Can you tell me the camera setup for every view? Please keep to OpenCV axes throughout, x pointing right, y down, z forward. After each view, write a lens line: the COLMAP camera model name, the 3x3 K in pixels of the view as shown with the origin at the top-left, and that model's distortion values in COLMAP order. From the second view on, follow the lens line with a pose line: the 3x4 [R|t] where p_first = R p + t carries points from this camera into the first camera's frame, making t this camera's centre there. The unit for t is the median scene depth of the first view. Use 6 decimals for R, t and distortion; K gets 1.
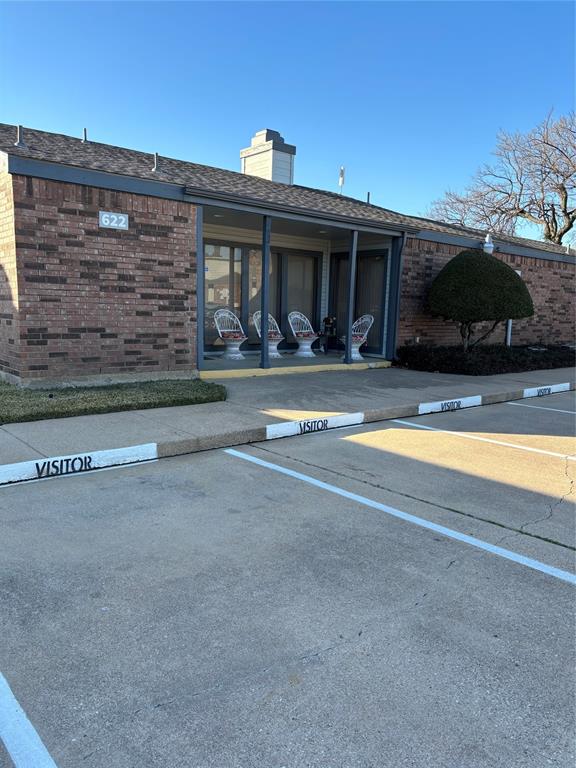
lens RADIAL K [[580.1, 0, 288.0], [0, 580.1, 384.0], [0, 0, 1]] dist [0.127019, -0.318897]
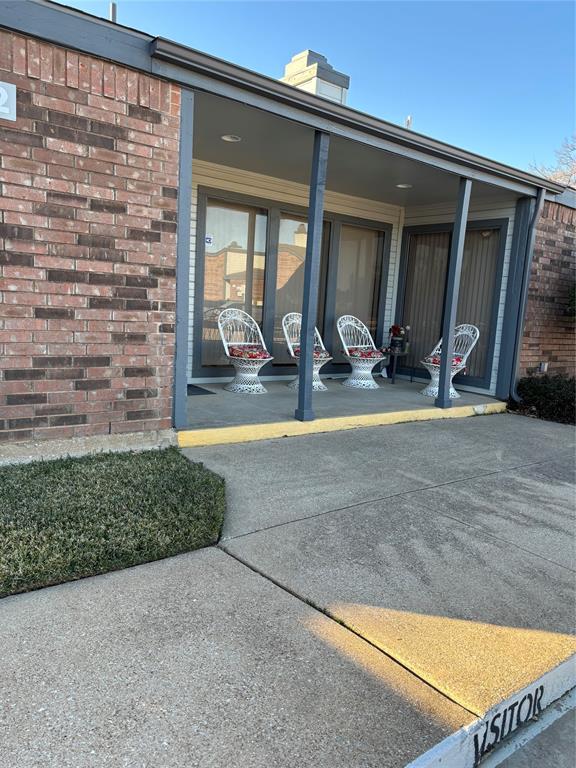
lens RADIAL K [[580.1, 0, 288.0], [0, 580.1, 384.0], [0, 0, 1]] dist [0.127019, -0.318897]
pose [[0.998982, 0.036737, -0.026191, -0.046820], [-0.036689, 0.999324, 0.002308, -0.068250], [0.026258, -0.001345, 0.999654, 0.509432]]
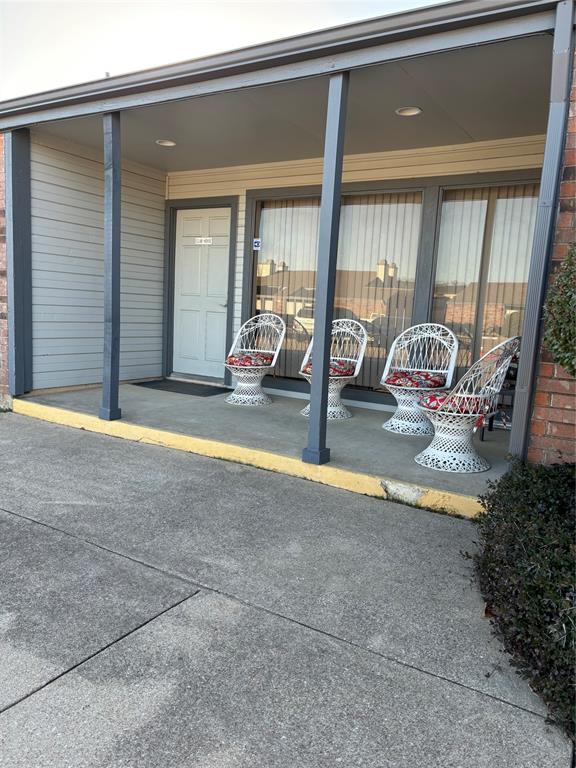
lens RADIAL K [[580.1, 0, 288.0], [0, 580.1, 384.0], [0, 0, 1]] dist [0.127019, -0.318897]
pose [[0.305959, 0.109579, -0.945717, 0.535300], [-0.167072, 0.984119, 0.059978, -0.126104], [0.937271, 0.139652, 0.319407, 1.080721]]
